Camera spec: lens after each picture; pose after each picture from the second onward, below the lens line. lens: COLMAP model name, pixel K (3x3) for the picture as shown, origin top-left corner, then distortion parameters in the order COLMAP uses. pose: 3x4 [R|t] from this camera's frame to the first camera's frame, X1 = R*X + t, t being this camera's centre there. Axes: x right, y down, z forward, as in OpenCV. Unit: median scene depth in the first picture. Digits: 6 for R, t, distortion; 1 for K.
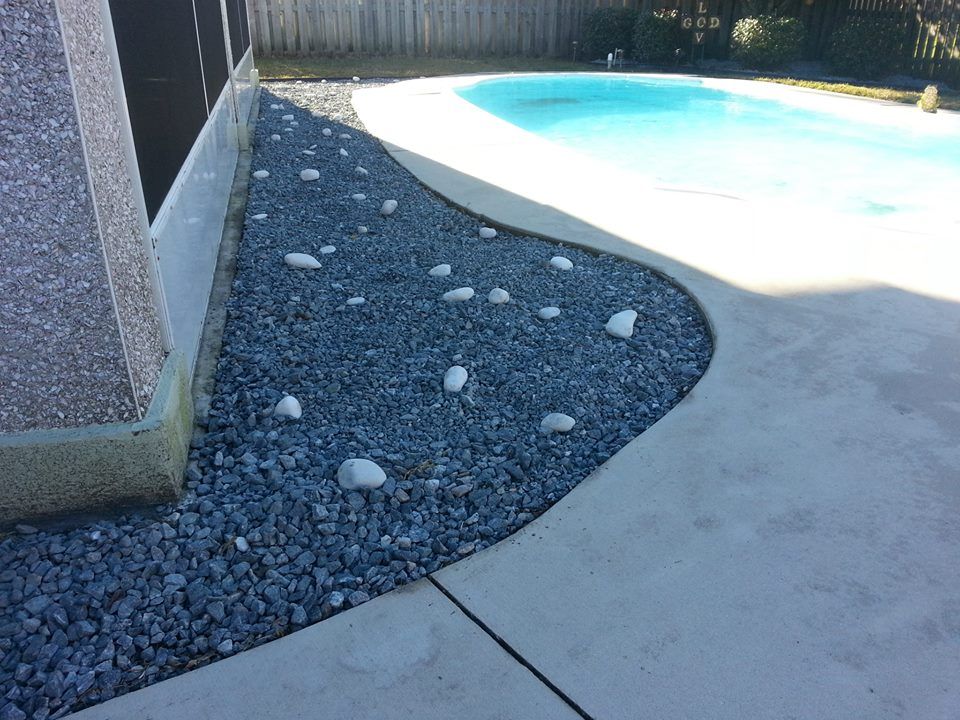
lens RADIAL K [[786.1, 0, 480.0], [0, 786.1, 360.0], [0, 0, 1]] dist [0.122635, -0.218629]
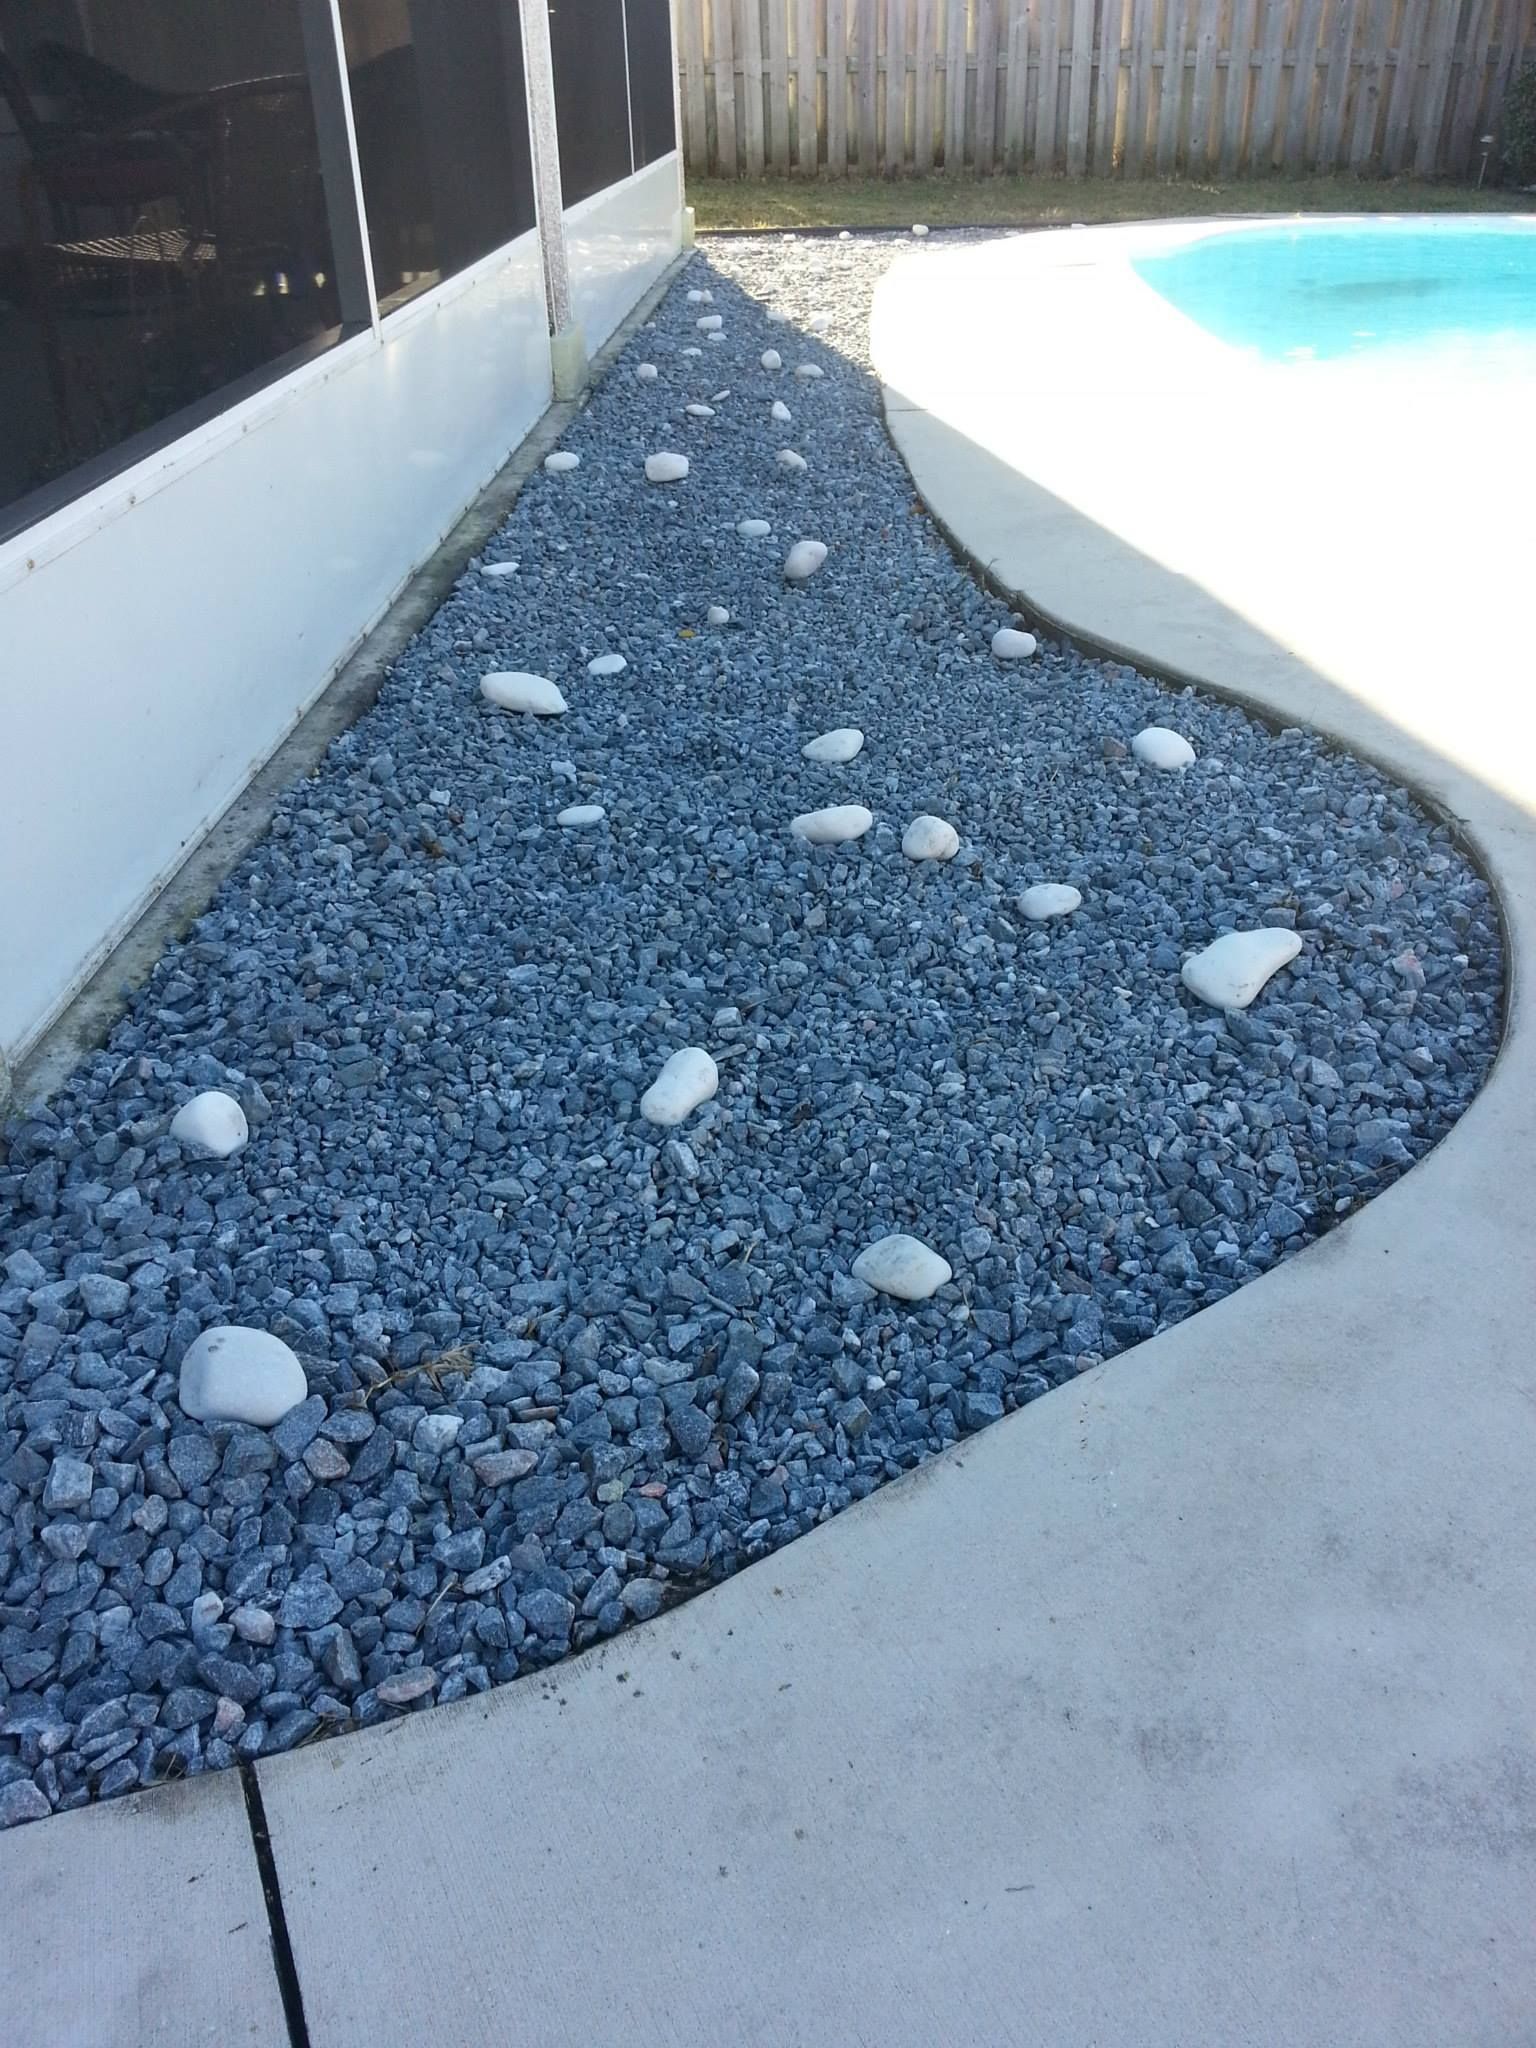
lens RADIAL K [[1677.0, 0, 768.0], [0, 1677.0, 1024.0], [0, 0, 1]] dist [0.122635, -0.218629]
pose [[0.962595, 0.117132, -0.244318, 0.164249], [-0.093187, 0.989839, 0.107400, -0.077314], [0.254416, -0.080615, 0.963729, 0.226484]]
